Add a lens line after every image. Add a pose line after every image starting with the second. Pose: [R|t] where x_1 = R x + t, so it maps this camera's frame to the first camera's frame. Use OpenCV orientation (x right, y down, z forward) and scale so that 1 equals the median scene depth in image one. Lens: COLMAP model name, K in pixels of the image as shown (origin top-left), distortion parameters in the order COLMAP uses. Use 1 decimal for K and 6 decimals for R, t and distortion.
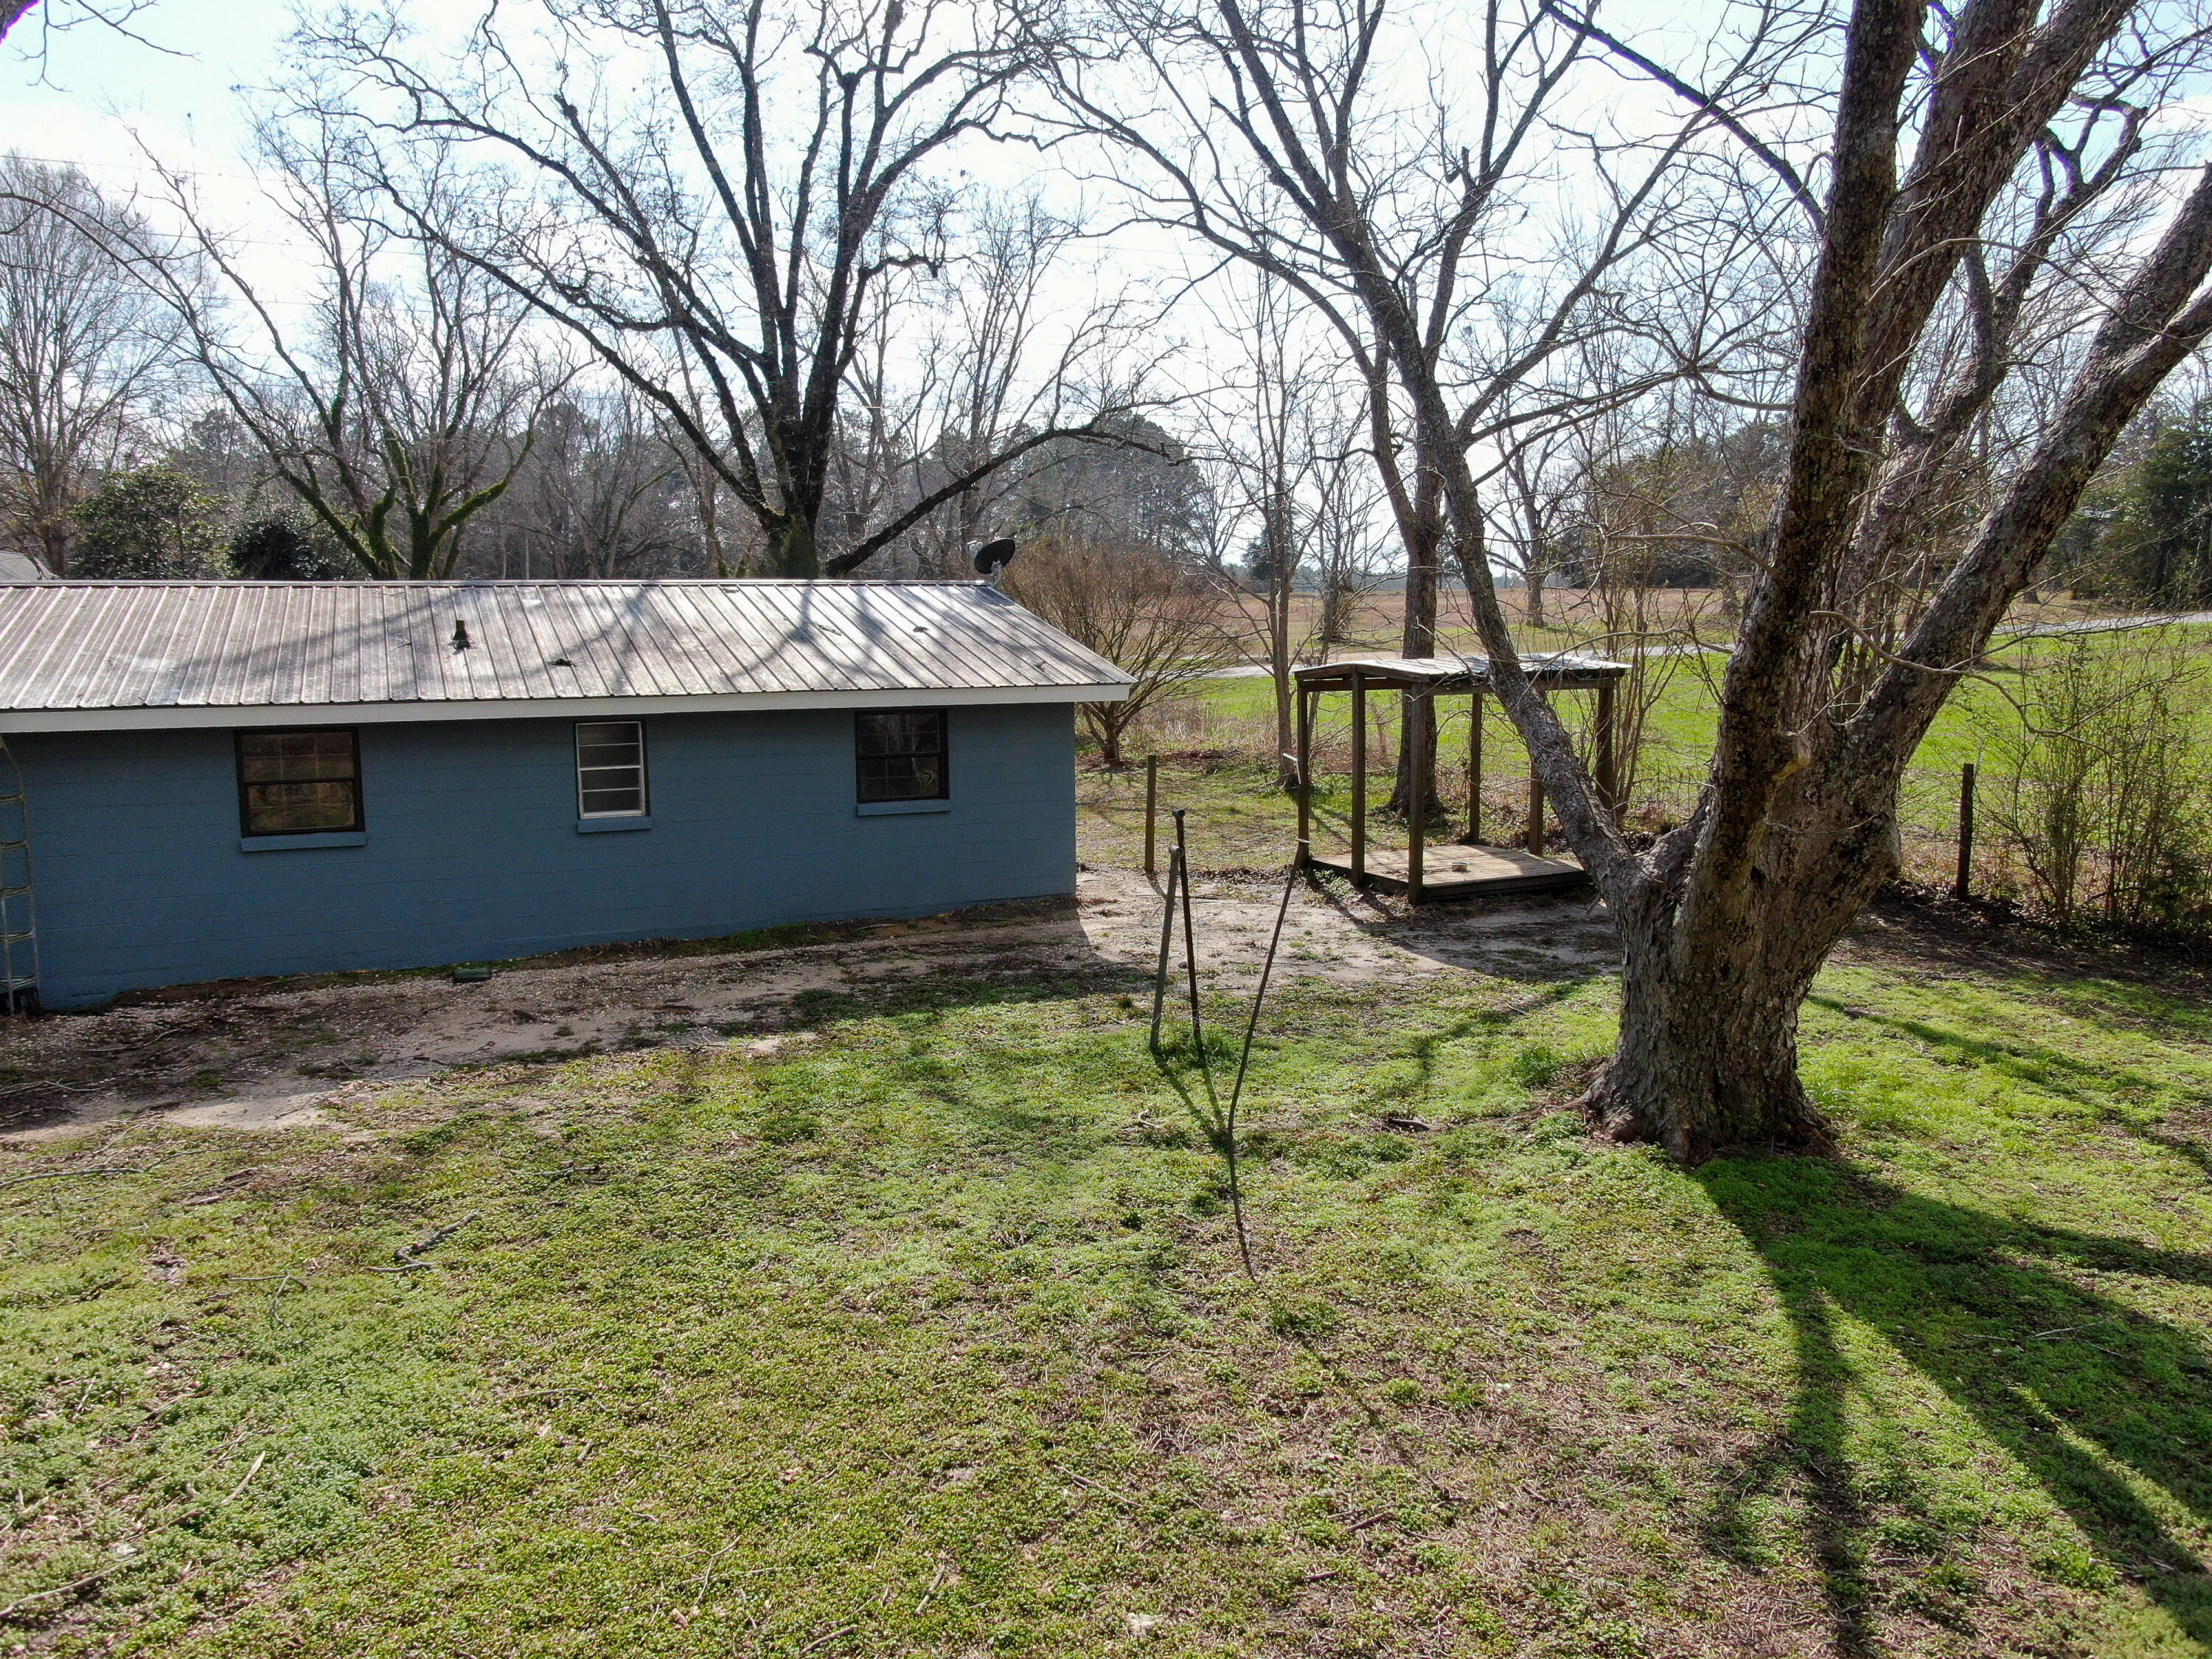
lens RADIAL K [[1593.0, 0, 1106.9], [0, 1593.0, 833.8], [0, 0, 1]] dist [-0.015062, 0.001868]
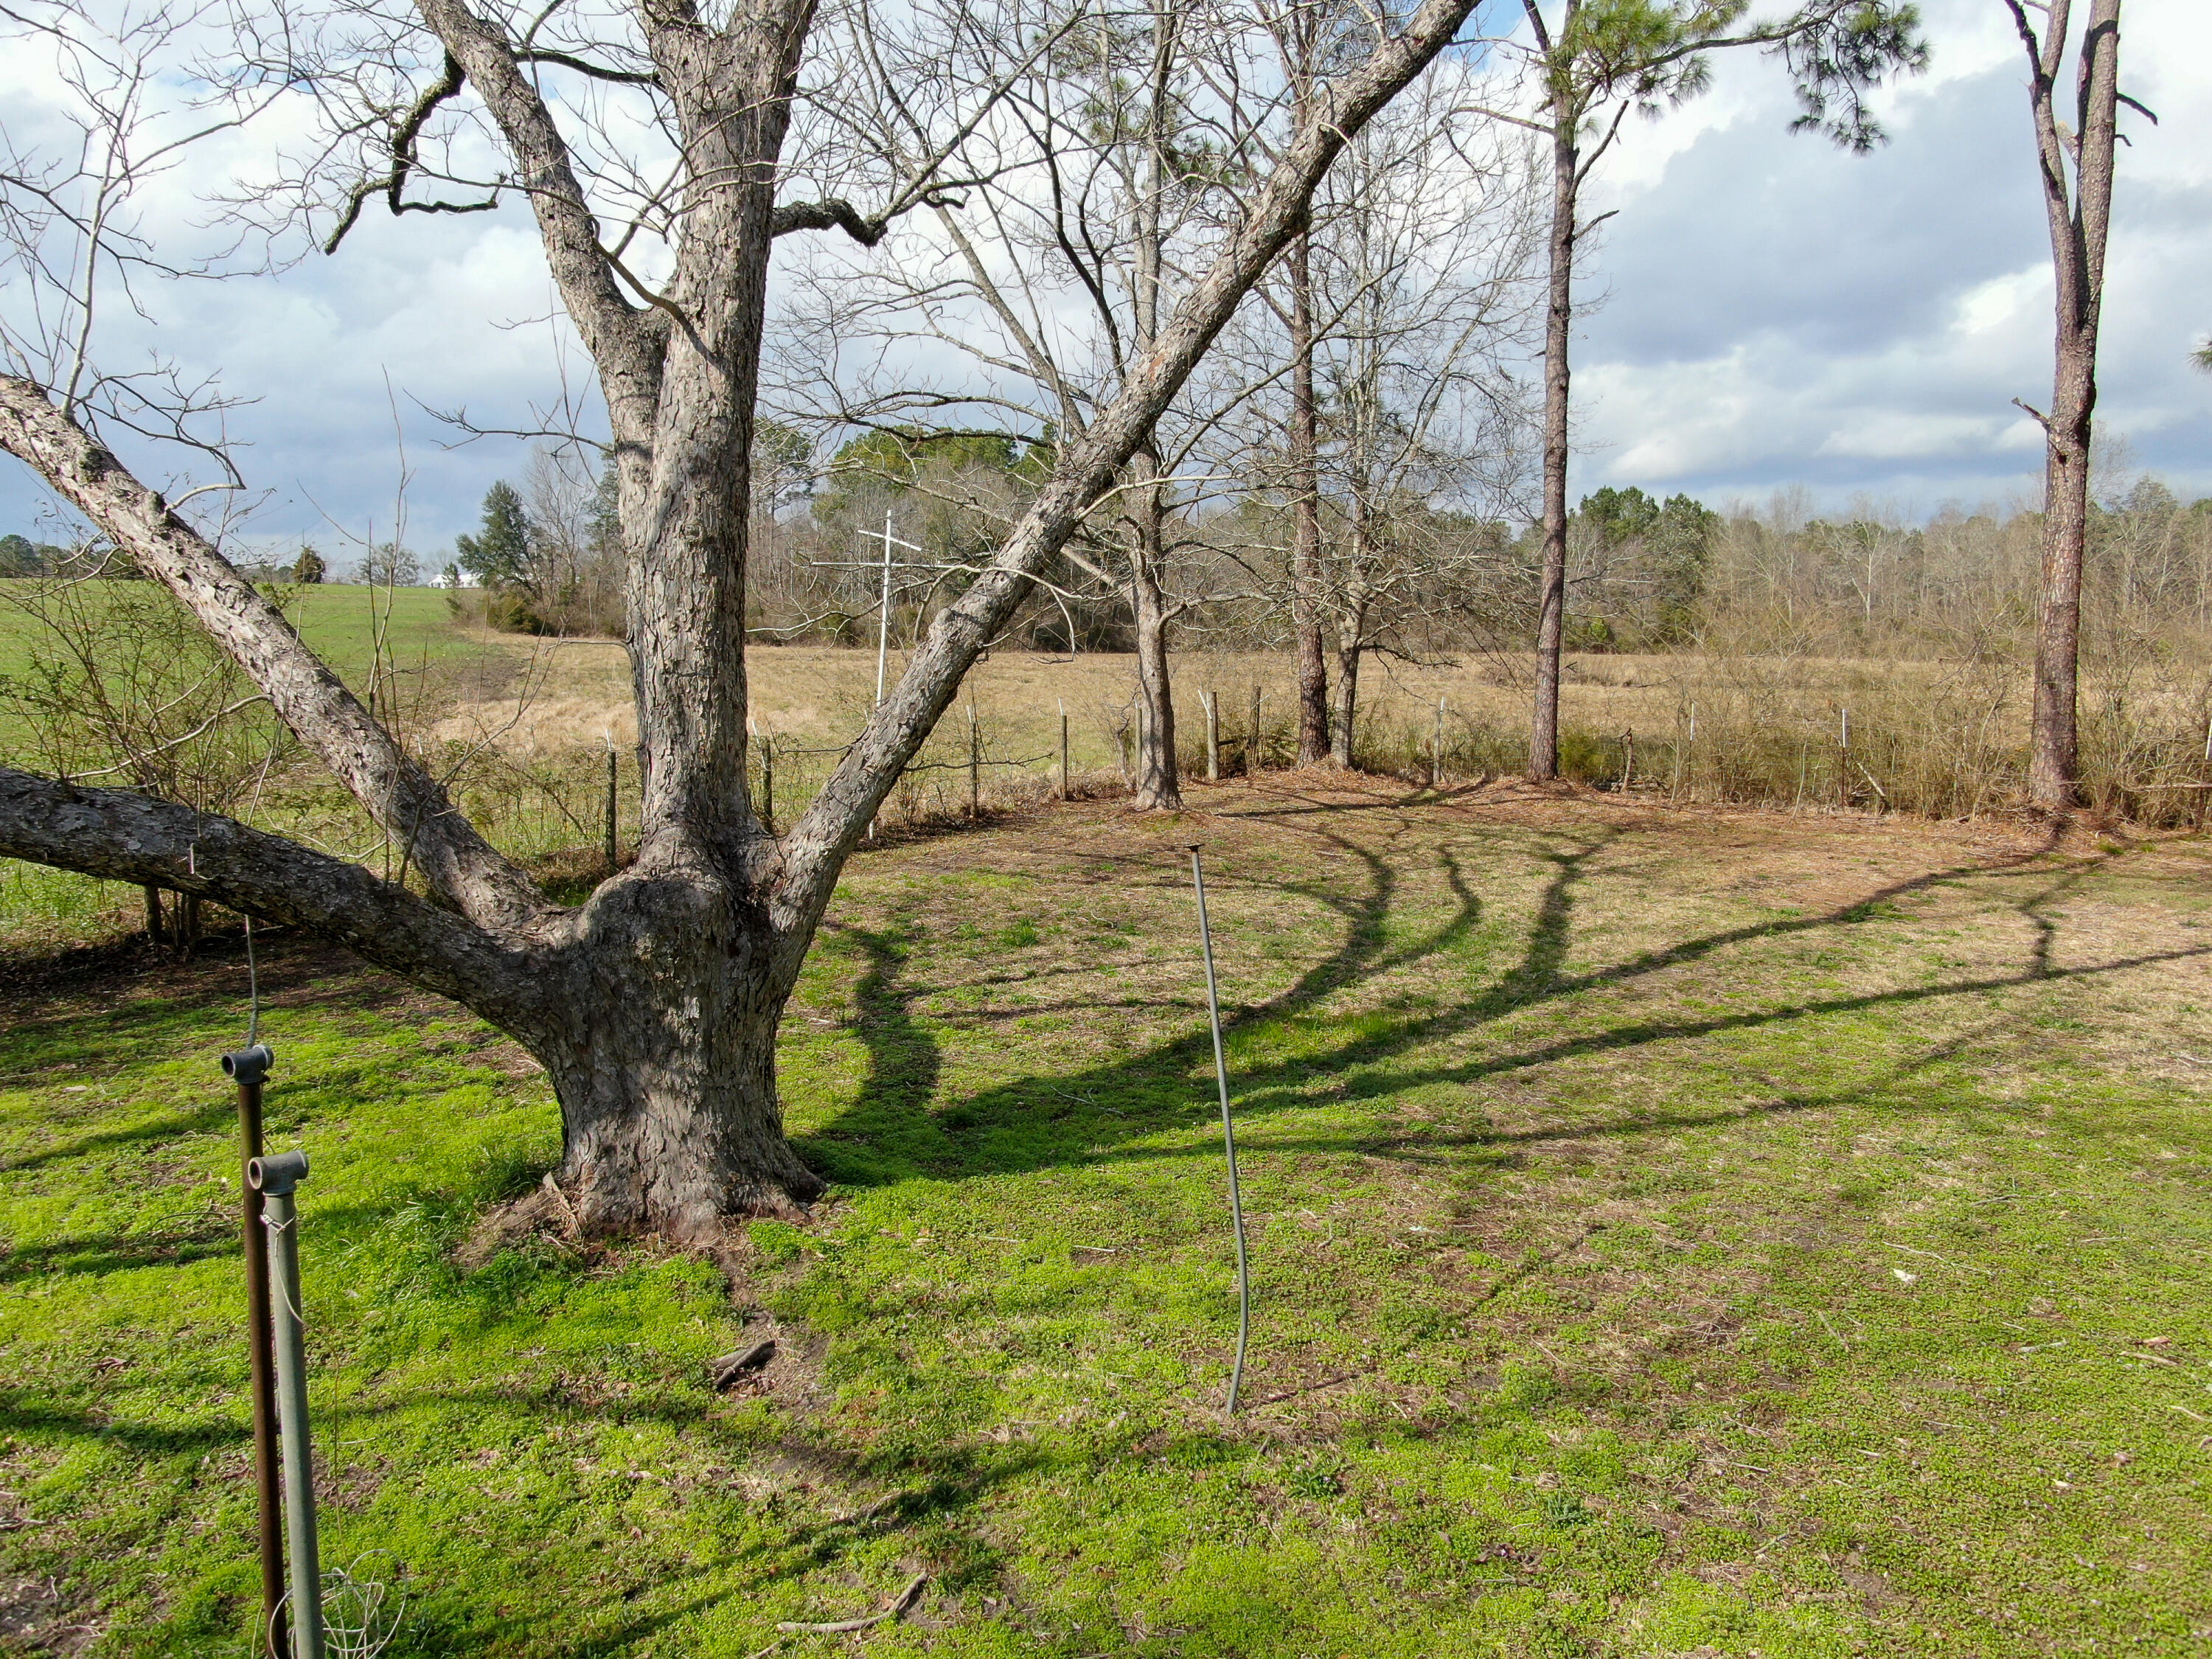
lens RADIAL K [[1593.0, 0, 1106.9], [0, 1593.0, 833.8], [0, 0, 1]] dist [-0.015062, 0.001868]
pose [[-0.557125, -0.106647, 0.823552, -0.398246], [0.106421, 0.974373, 0.198171, -0.133215], [-0.823582, 0.198049, -0.531498, 1.308724]]
